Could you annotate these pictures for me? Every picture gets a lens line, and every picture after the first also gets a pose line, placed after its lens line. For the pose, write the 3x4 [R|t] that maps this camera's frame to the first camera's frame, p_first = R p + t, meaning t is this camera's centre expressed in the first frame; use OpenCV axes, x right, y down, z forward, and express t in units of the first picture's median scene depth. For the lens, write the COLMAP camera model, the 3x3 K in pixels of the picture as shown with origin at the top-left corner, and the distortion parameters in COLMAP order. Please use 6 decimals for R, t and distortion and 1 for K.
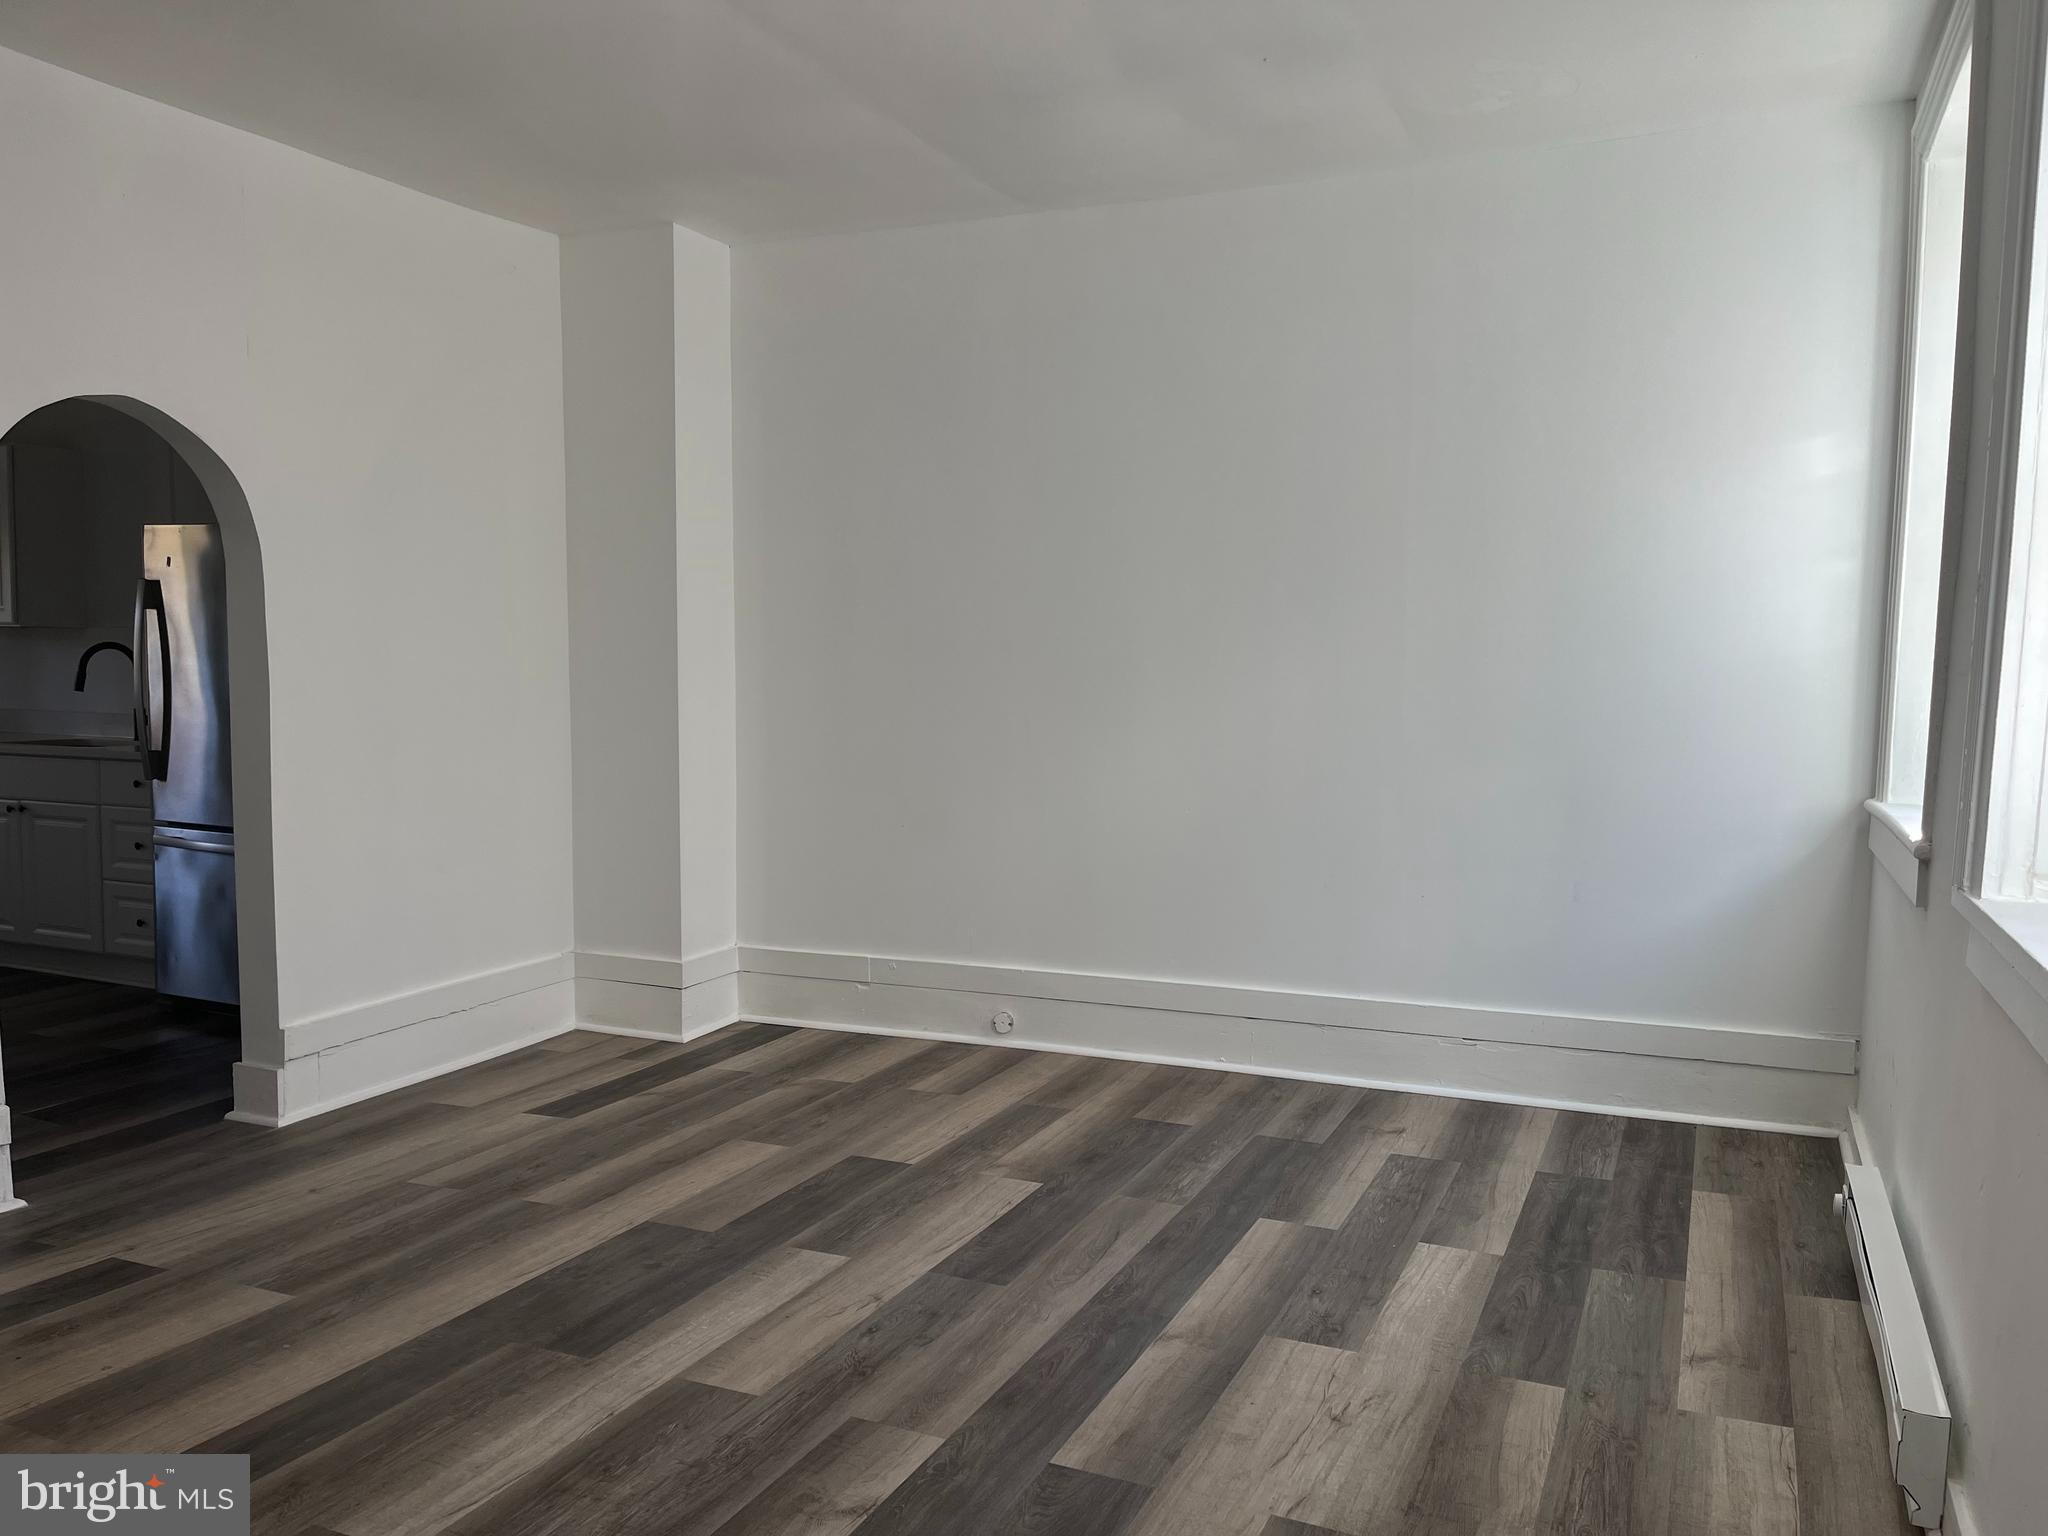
lens RADIAL K [[1544.4, 0, 1039.6], [0, 1544.4, 767.1], [0, 0, 1]] dist [0.034997, -0.023276]
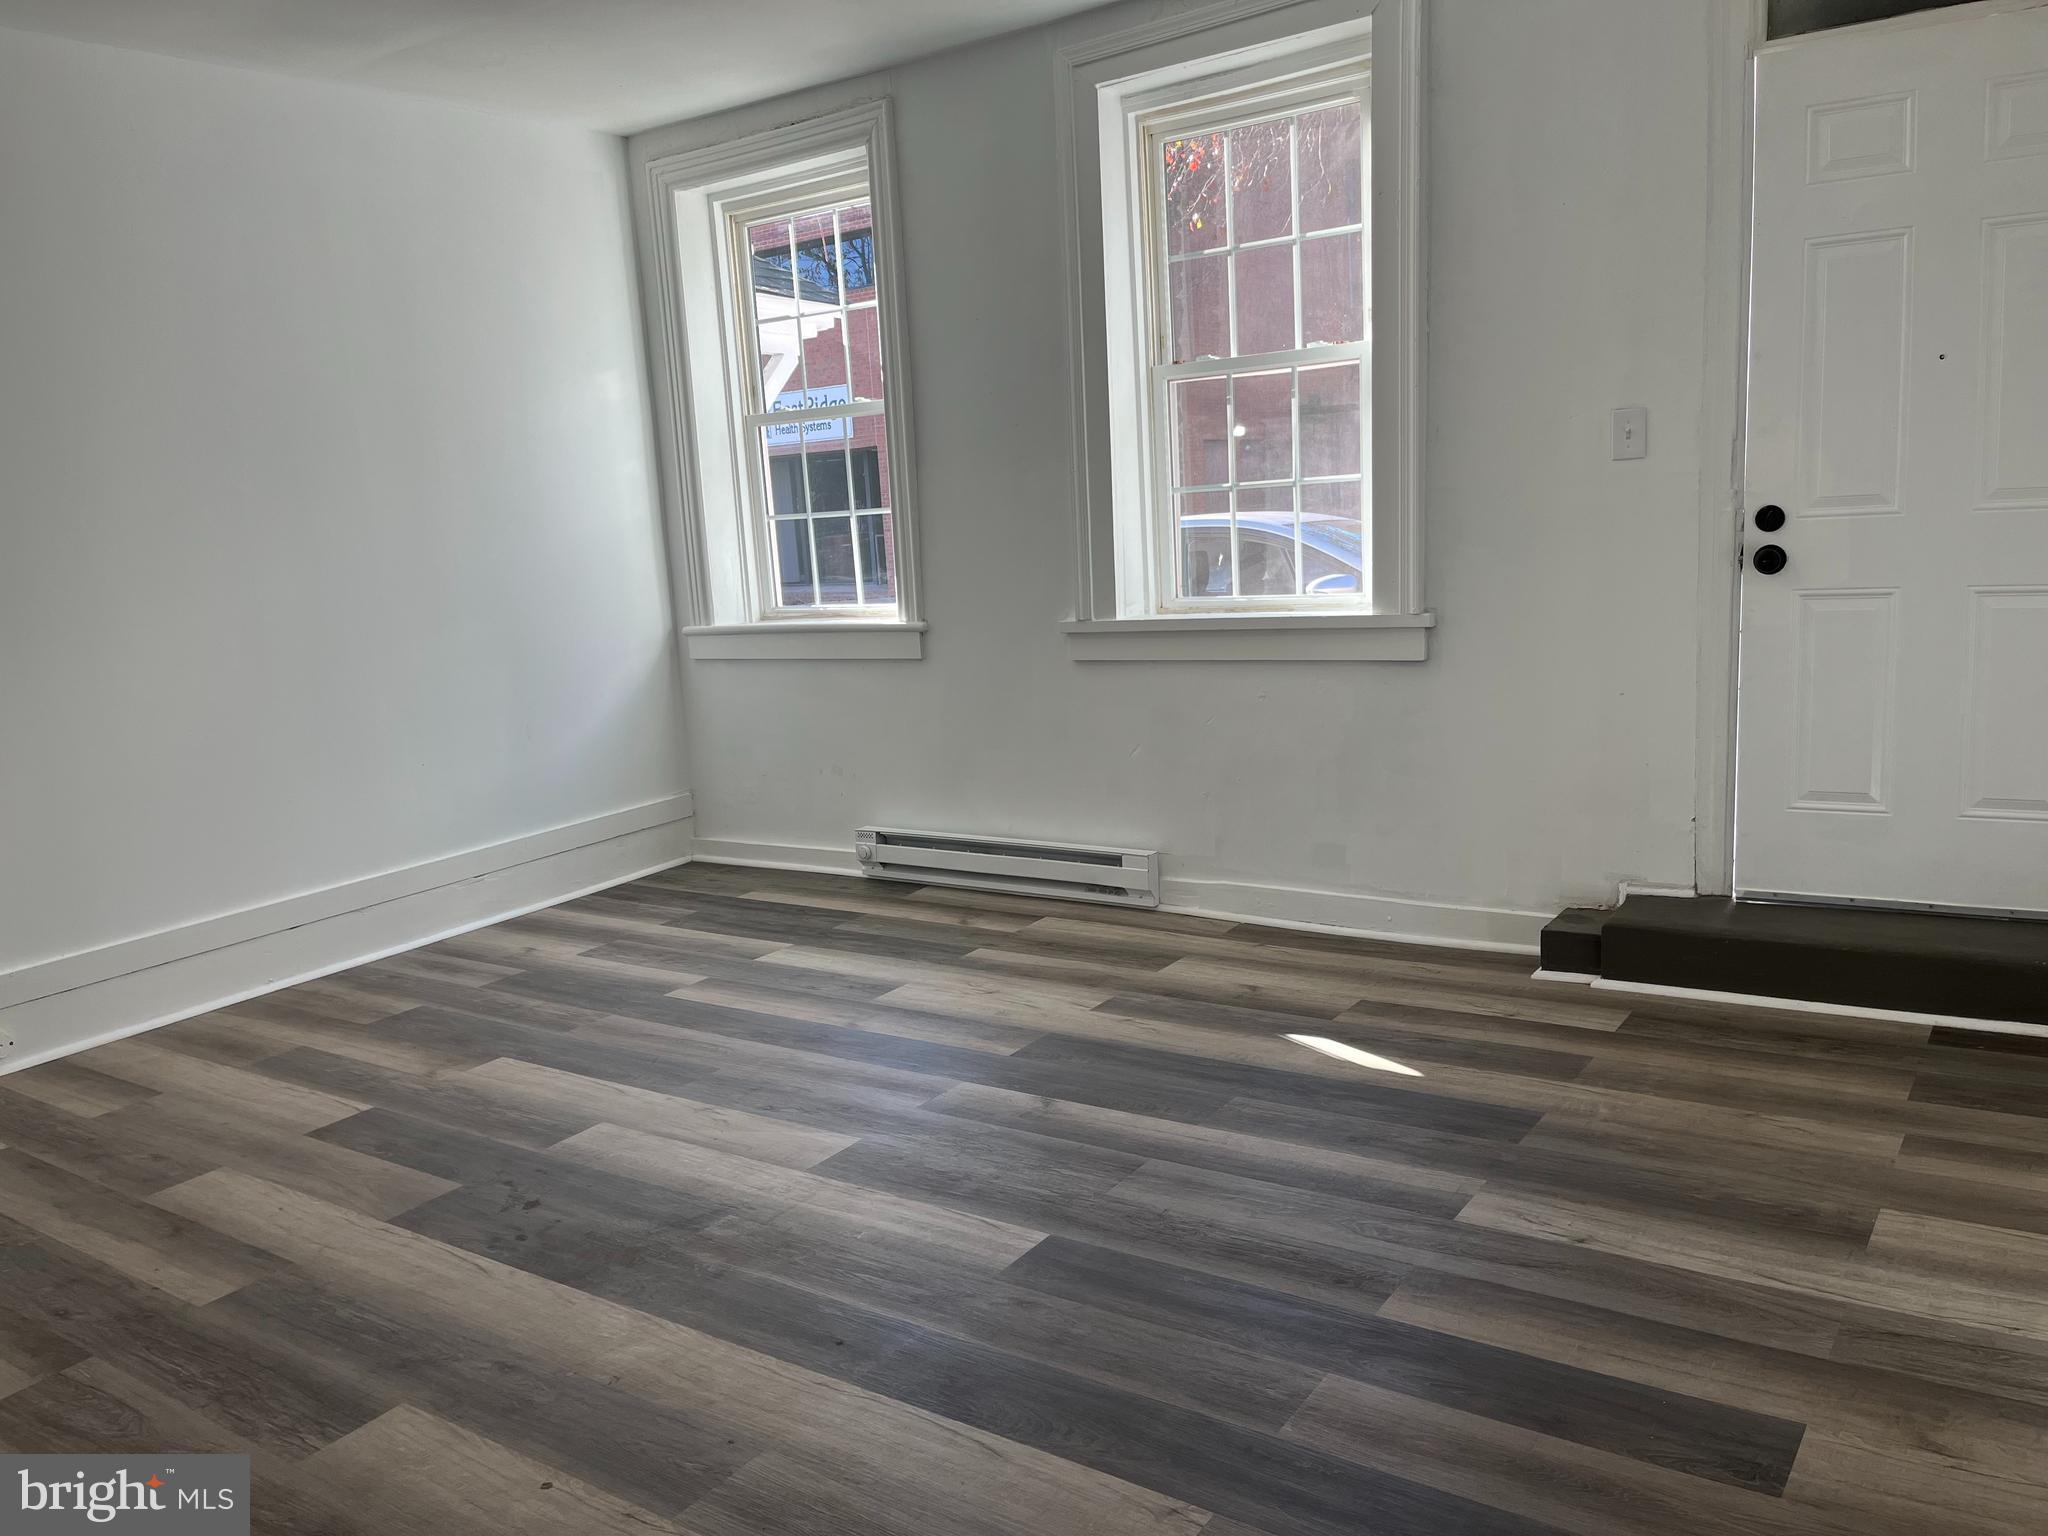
lens RADIAL K [[1544.4, 0, 1020.2], [0, 1544.4, 781.4], [0, 0, 1]] dist [0.034997, -0.023276]
pose [[0.194229, -0.189946, 0.962391, -1.124410], [0.135406, 0.976874, 0.165477, -0.047242], [-0.971566, 0.098173, 0.215457, 0.520806]]
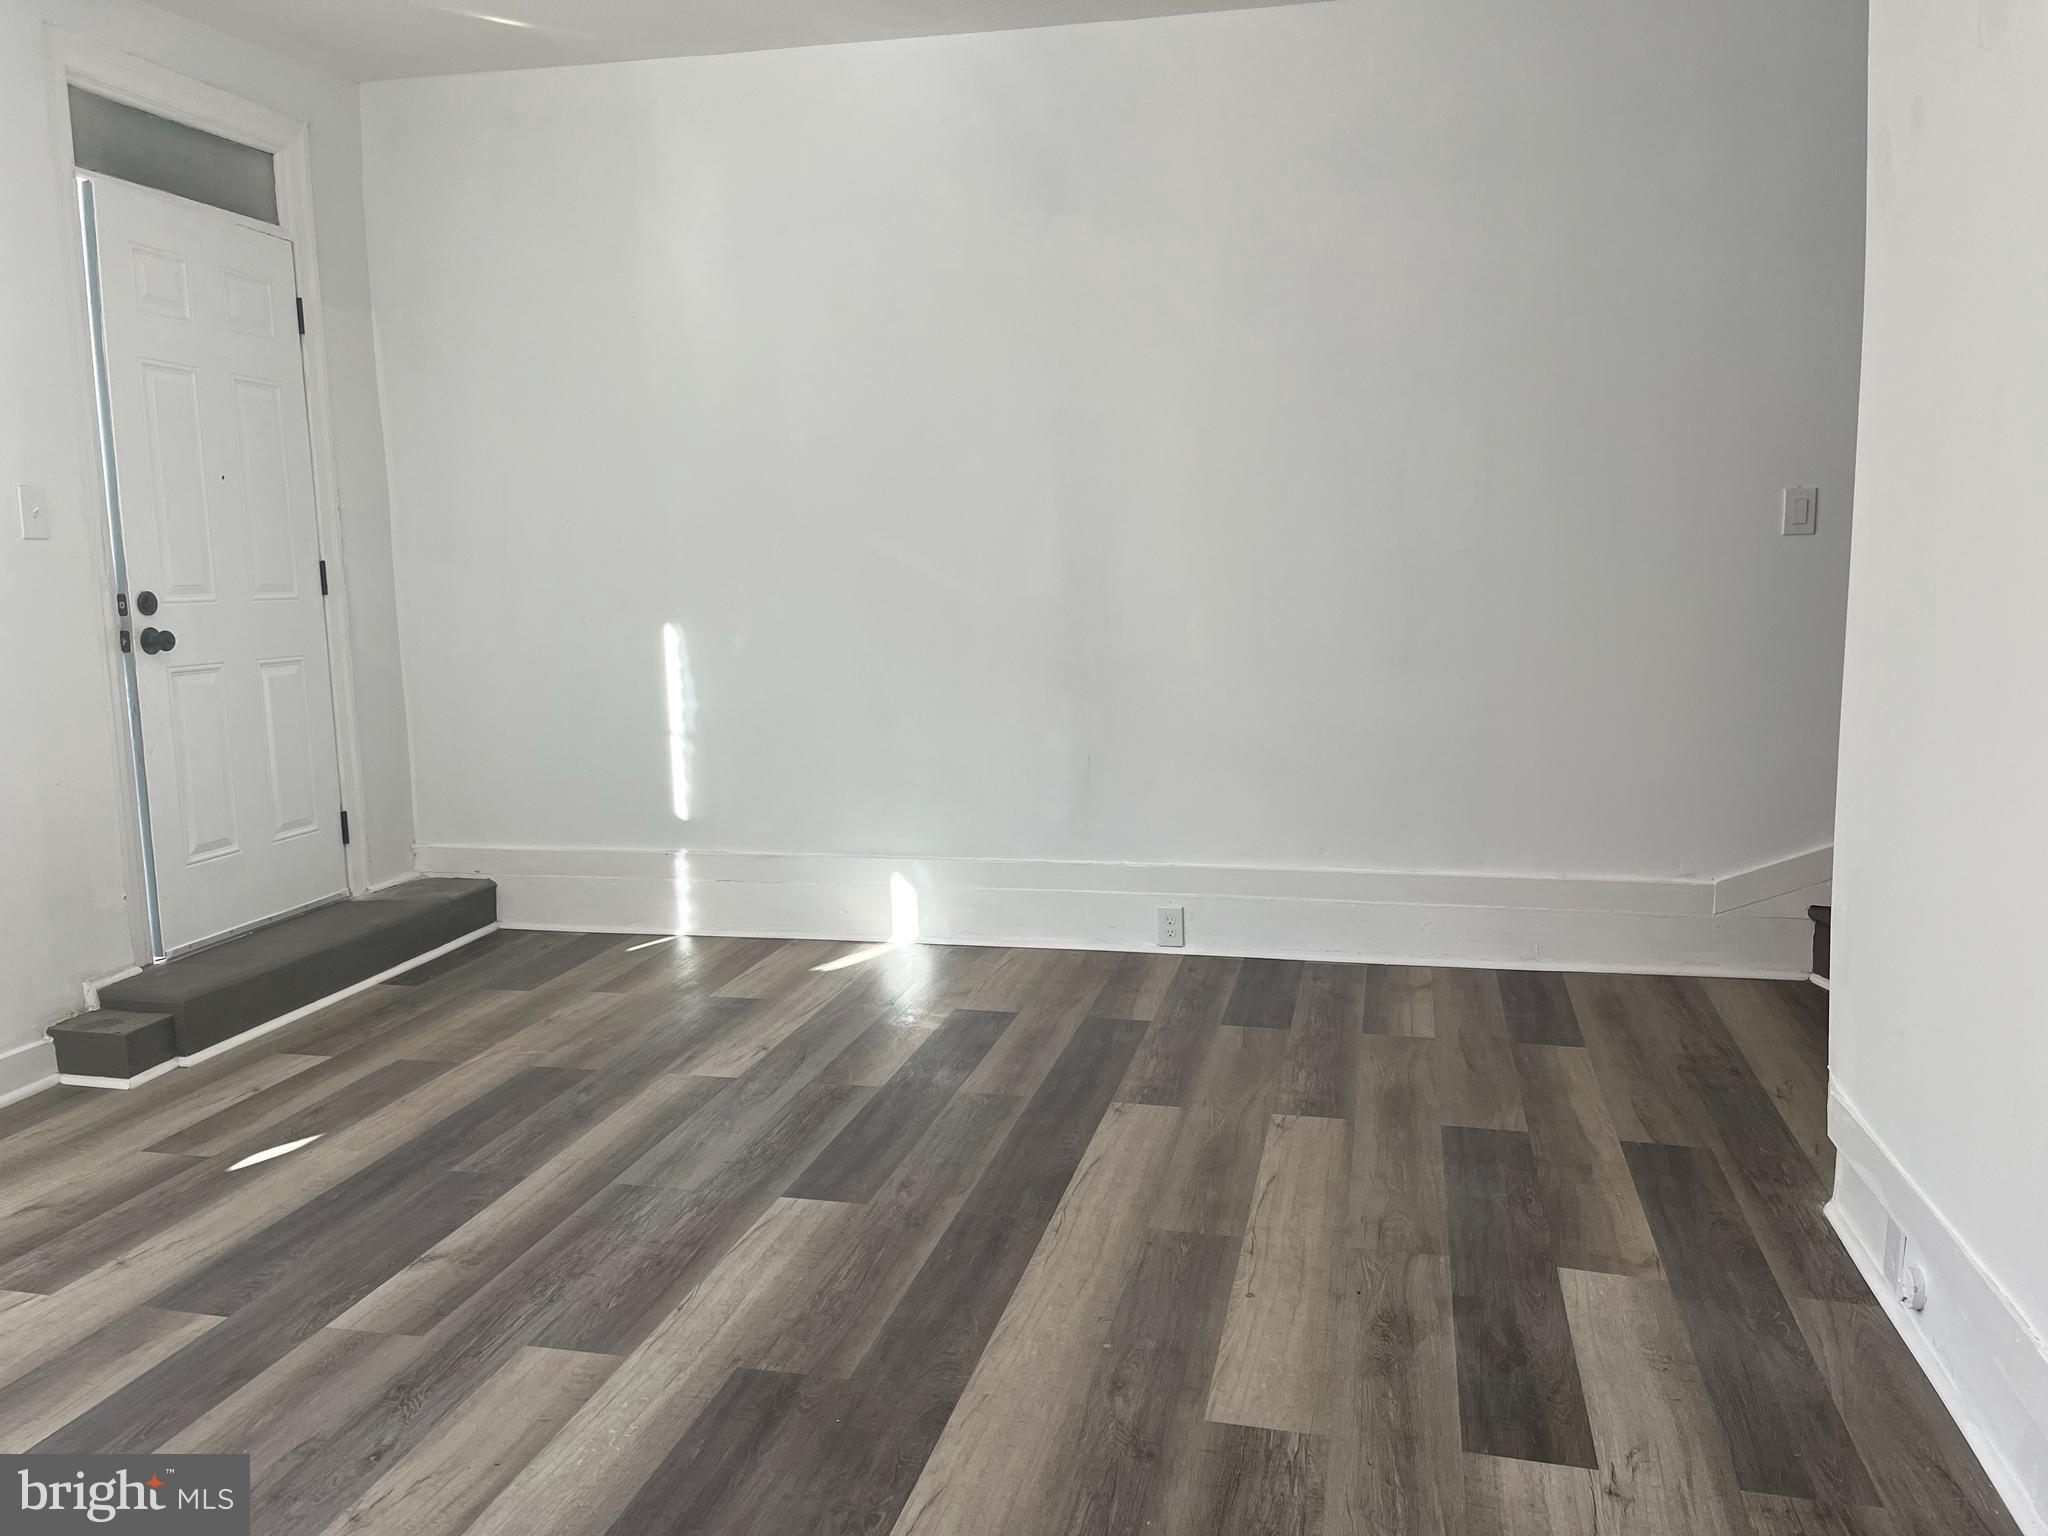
lens RADIAL K [[1544.4, 0, 1041.1], [0, 1544.4, 762.6], [0, 0, 1]] dist [0.034997, -0.023276]
pose [[-0.981894, 0.031110, -0.186857, -0.281981], [-0.007280, 0.979496, 0.201330, -0.108292], [0.189289, 0.199045, -0.961536, 1.658407]]
